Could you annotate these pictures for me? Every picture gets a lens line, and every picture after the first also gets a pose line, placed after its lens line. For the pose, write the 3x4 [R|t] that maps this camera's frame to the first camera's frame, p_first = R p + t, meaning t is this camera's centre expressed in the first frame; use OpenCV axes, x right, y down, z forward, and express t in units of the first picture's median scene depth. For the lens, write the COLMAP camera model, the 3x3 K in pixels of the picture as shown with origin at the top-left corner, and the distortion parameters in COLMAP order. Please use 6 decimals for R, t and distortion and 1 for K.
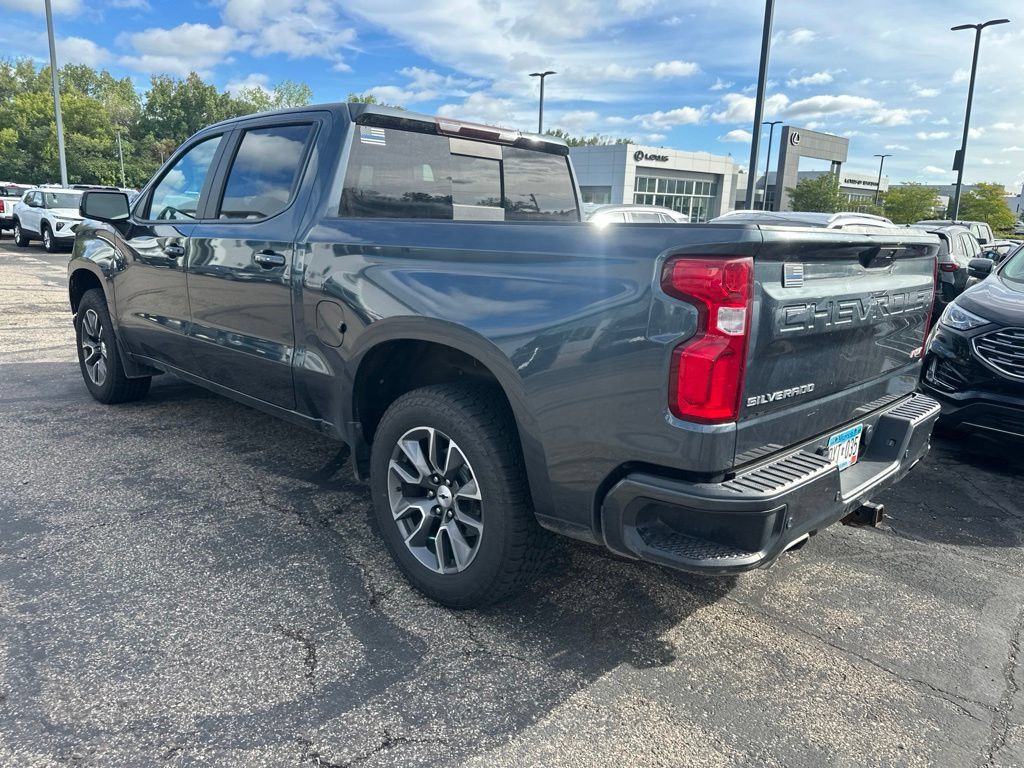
lens RADIAL K [[725.7, 0, 516.6], [0, 725.7, 378.8], [0, 0, 1]] dist [0.018252, -0.023555]
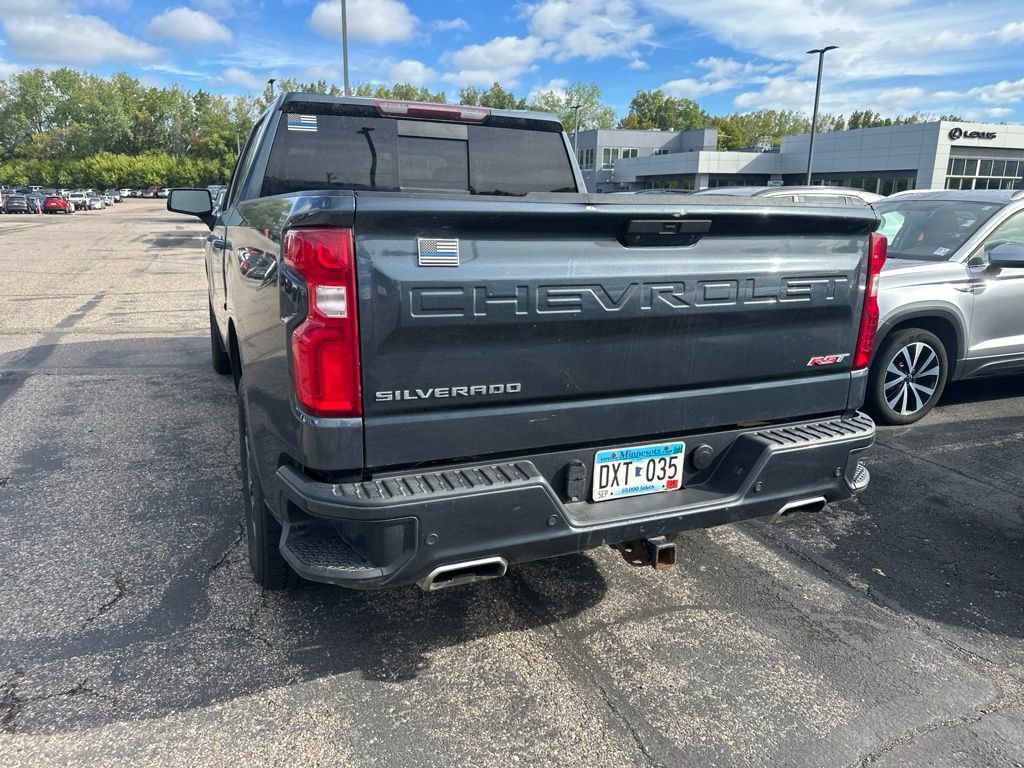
lens RADIAL K [[728.4, 0, 516.9], [0, 728.4, 380.9], [0, 0, 1]] dist [0.017017, -0.022334]
pose [[0.927857, 0.063456, -0.367497, 0.510528], [-0.060731, 0.997974, 0.018989, -0.007448], [0.367957, 0.004699, 0.929831, 0.157258]]
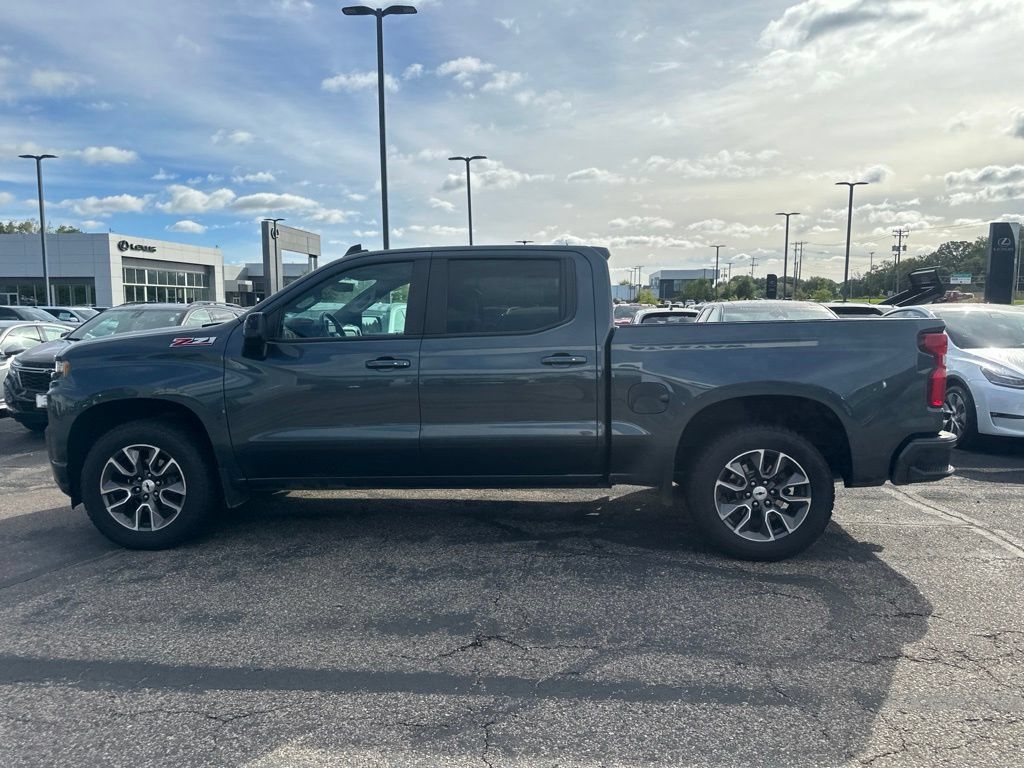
lens RADIAL K [[720.9, 0, 516.2], [0, 720.9, 365.7], [0, 0, 1]] dist [0.065936, -0.084227]
pose [[0.761894, -0.086022, 0.641964, -1.321010], [0.171925, 0.982446, -0.072397, -0.076839], [-0.624468, 0.165528, 0.763309, 0.054639]]
